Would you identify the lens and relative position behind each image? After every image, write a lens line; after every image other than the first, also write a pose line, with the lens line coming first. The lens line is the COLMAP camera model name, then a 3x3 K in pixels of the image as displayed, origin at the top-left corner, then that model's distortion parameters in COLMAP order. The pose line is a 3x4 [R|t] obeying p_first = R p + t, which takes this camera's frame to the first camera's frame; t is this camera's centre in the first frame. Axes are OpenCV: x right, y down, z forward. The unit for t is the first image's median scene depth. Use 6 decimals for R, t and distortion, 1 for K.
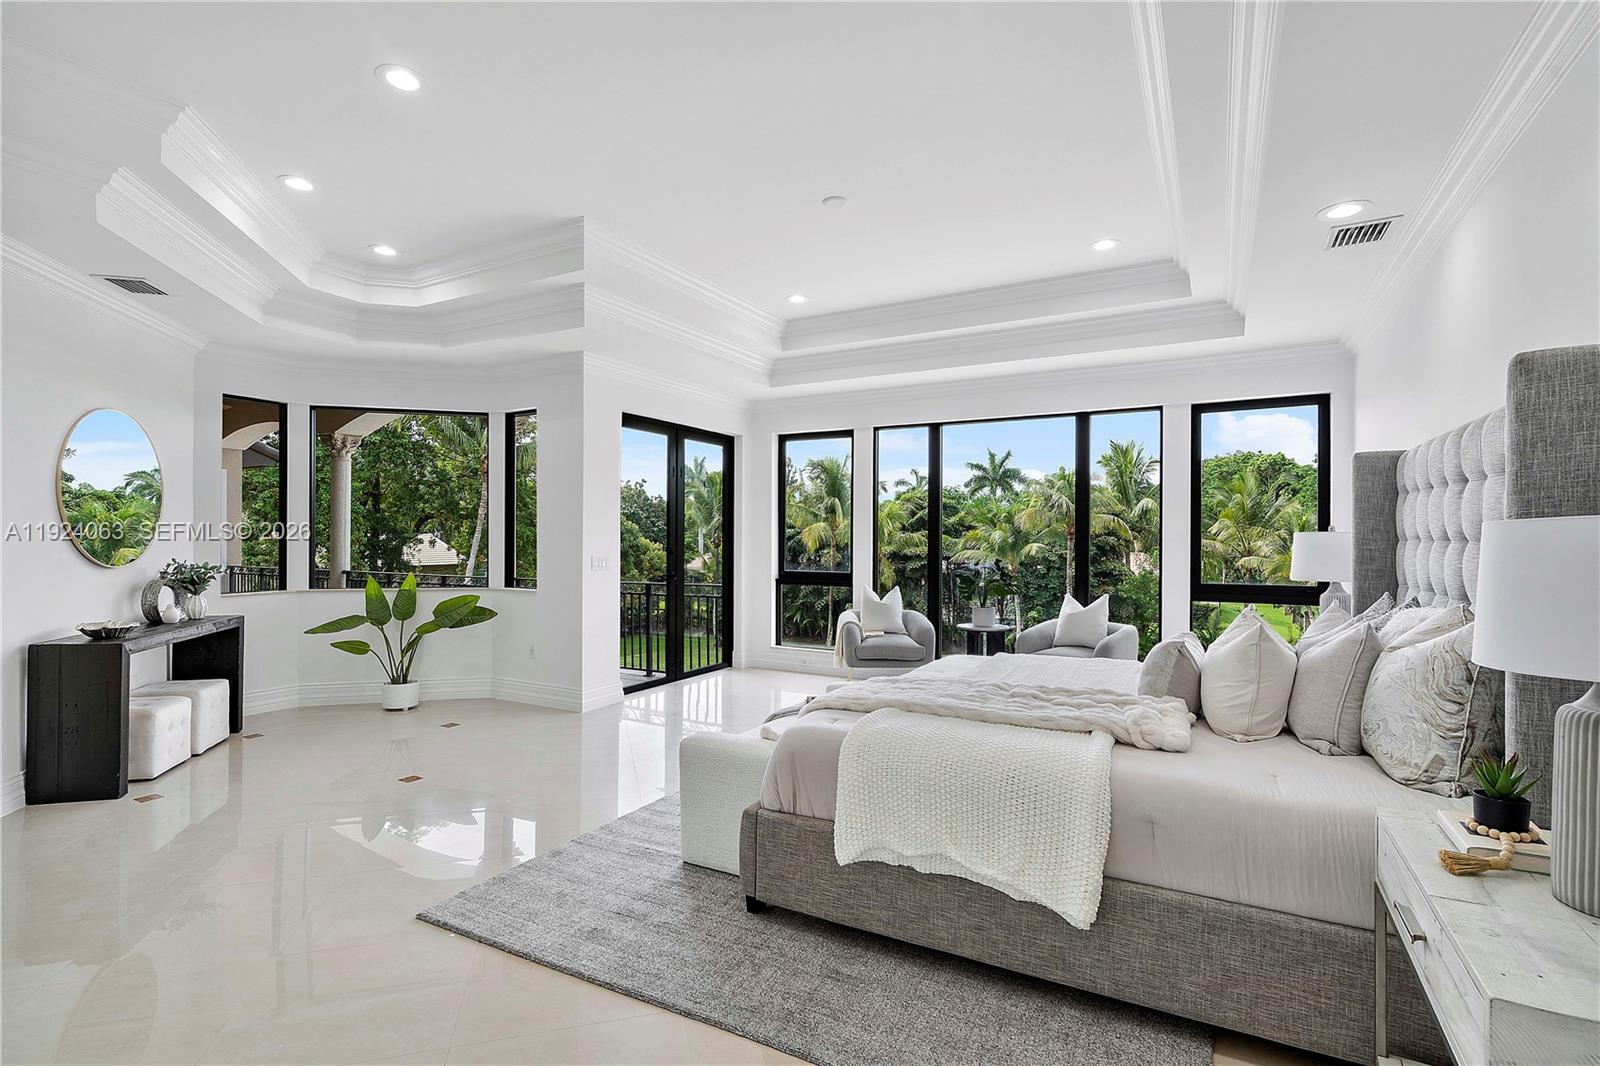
lens RADIAL K [[744.1, 0, 805.1], [0, 744.1, 536.3], [0, 0, 1]] dist [-0.002421, 0.001449]
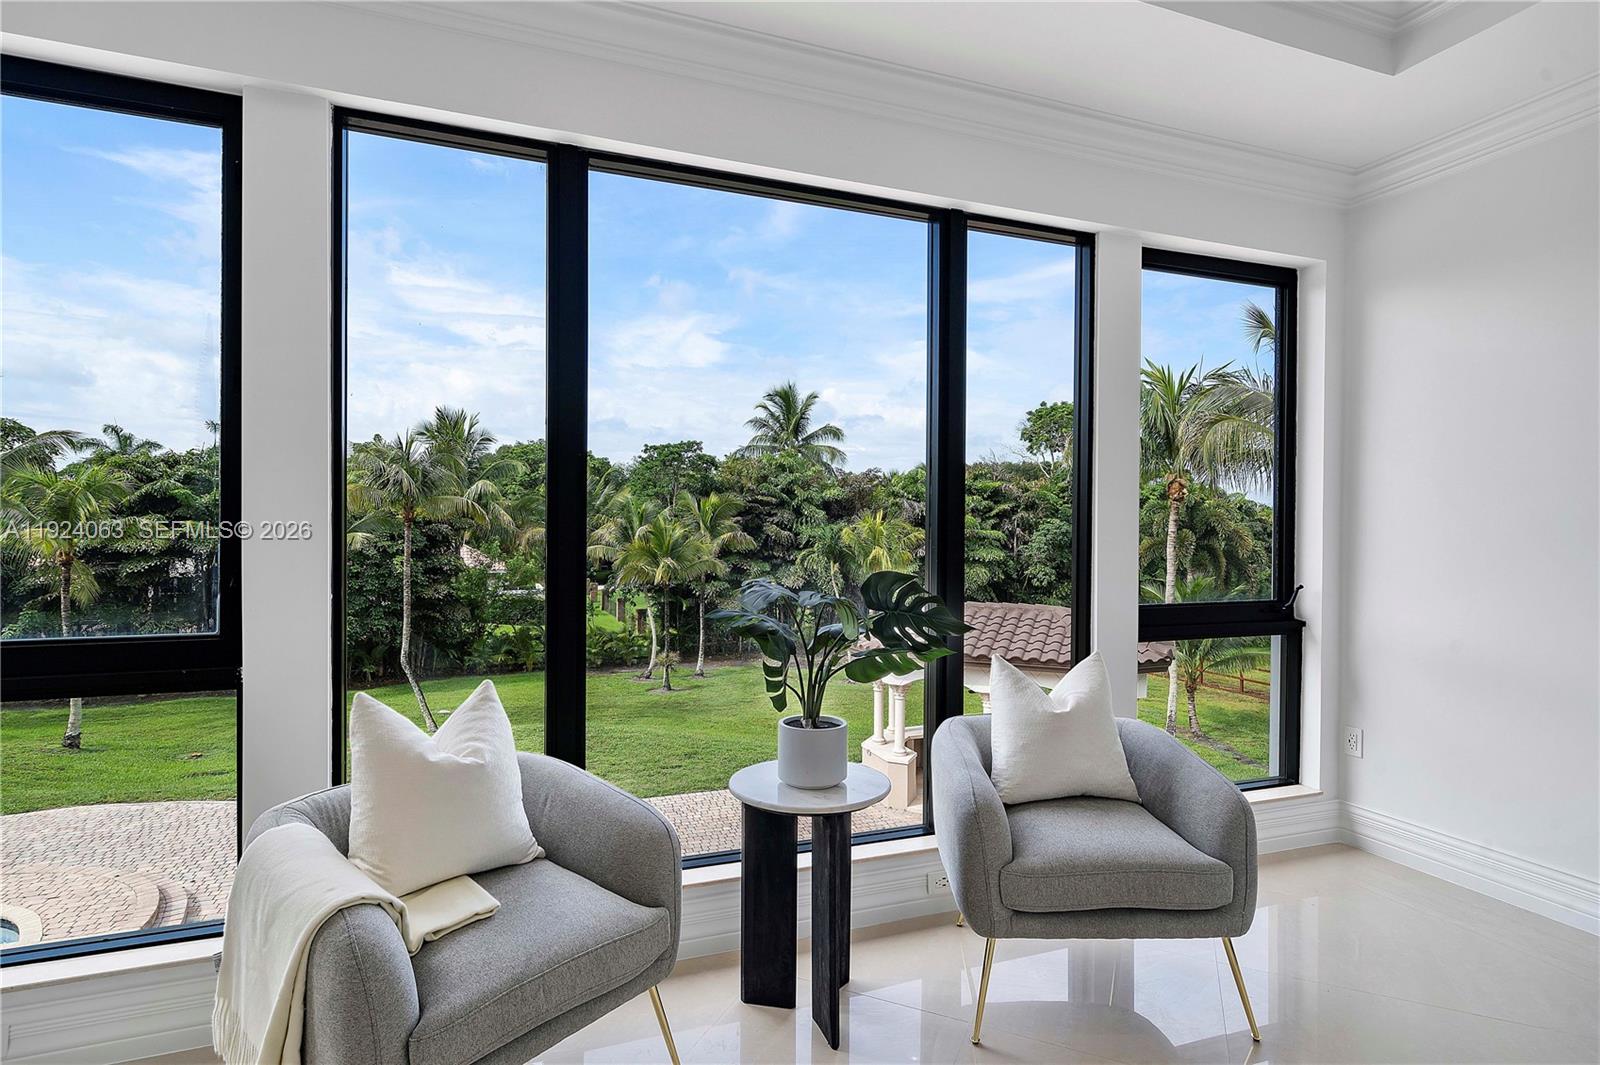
lens RADIAL K [[794.1, 0, 794.9], [0, 794.1, 545.5], [0, 0, 1]] dist [0.000775, 0.000099]
pose [[0.650687, -0.016915, 0.759158, -0.004196], [-0.002691, 0.999694, 0.024581, 0.001233], [-0.759341, -0.018037, 0.650443, 0.126867]]
